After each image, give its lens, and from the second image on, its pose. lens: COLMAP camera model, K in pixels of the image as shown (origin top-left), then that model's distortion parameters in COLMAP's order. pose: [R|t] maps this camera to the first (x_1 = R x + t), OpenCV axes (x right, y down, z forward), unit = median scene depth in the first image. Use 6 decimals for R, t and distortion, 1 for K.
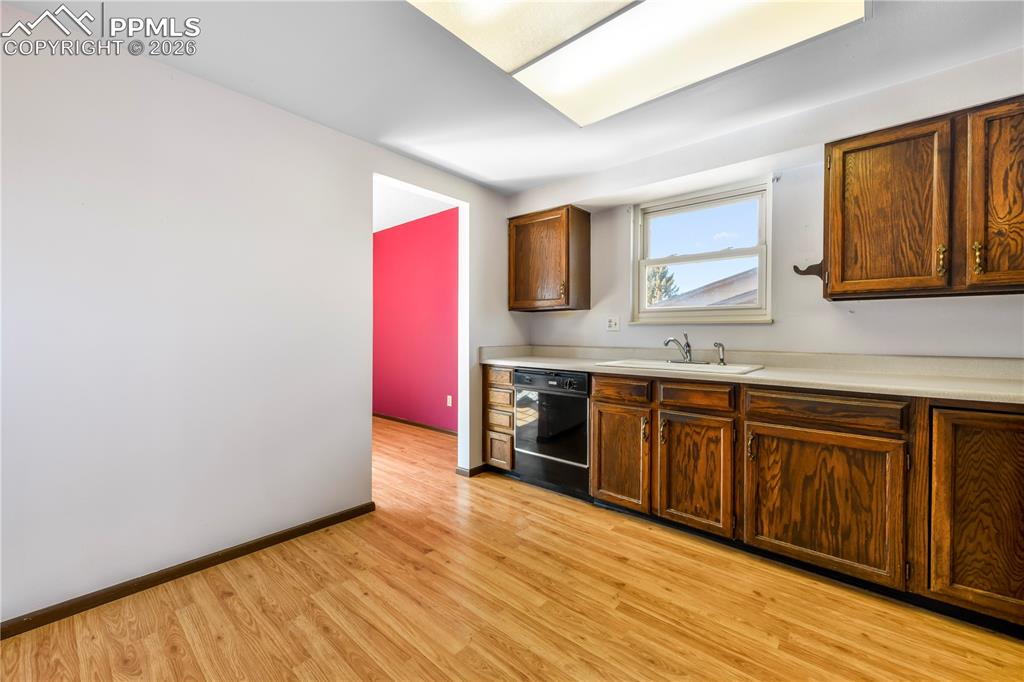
lens RADIAL K [[411.5, 0, 510.1], [0, 411.5, 336.6], [0, 0, 1]] dist [0.008447, -0.000602]
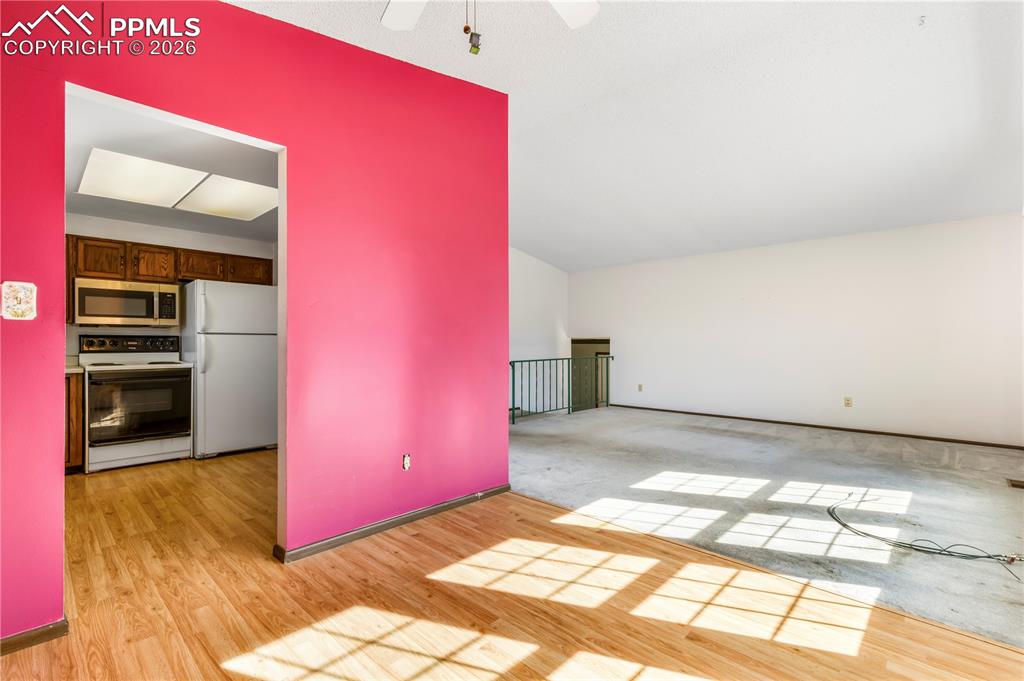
lens RADIAL K [[463.9, 0, 516.3], [0, 463.9, 342.2], [0, 0, 1]] dist [-0.004281, -0.001076]
pose [[-0.999545, -0.003294, 0.029966, -1.022742], [-0.003252, 0.999994, 0.001461, -0.016117], [-0.029970, 0.001363, -0.999550, 2.323250]]
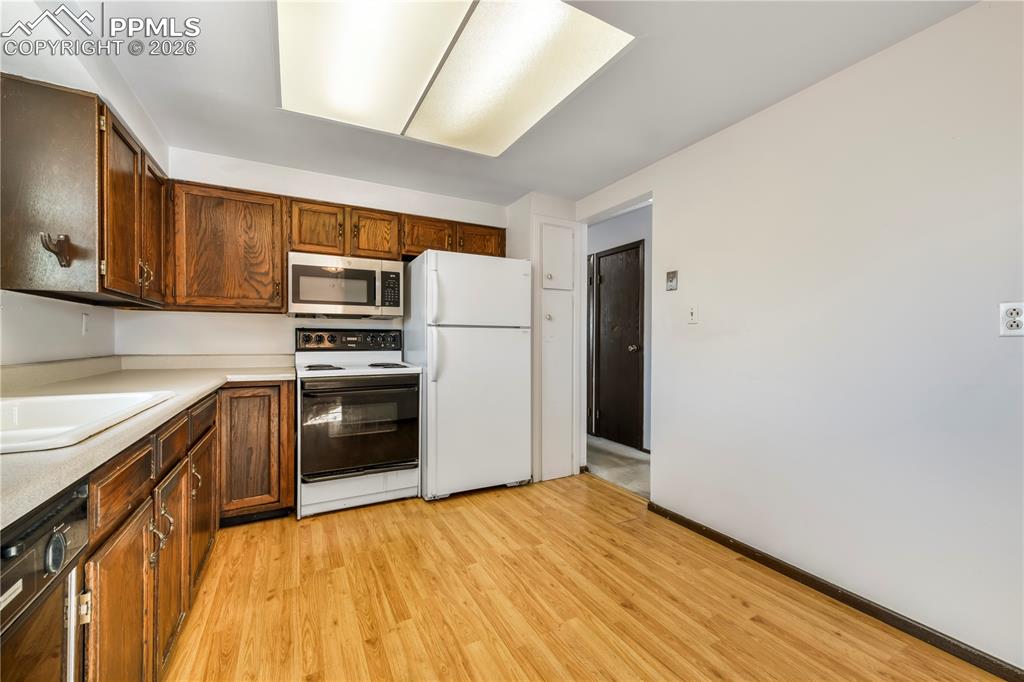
lens RADIAL K [[411.5, 0, 506.1], [0, 411.5, 342.1], [0, 0, 1]] dist [0.008447, -0.000602]
pose [[-0.933997, -0.010506, 0.357126, -0.237756], [-0.006731, 0.999908, 0.011814, -0.012521], [-0.357217, 0.008631, -0.933982, 1.433154]]
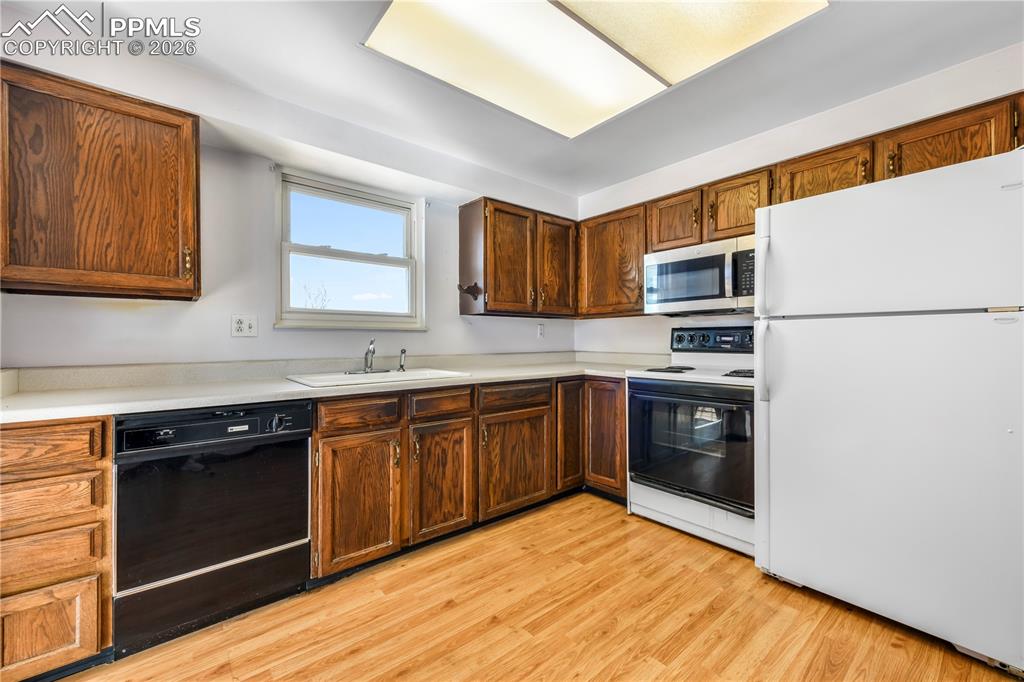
lens RADIAL K [[411.5, 0, 507.9], [0, 411.5, 341.8], [0, 0, 1]] dist [0.008447, -0.000602]
pose [[0.157388, -0.011475, 0.987470, -0.522639], [0.009622, 0.999903, 0.010086, -0.012502], [-0.987490, 0.007914, 0.157483, 0.704542]]
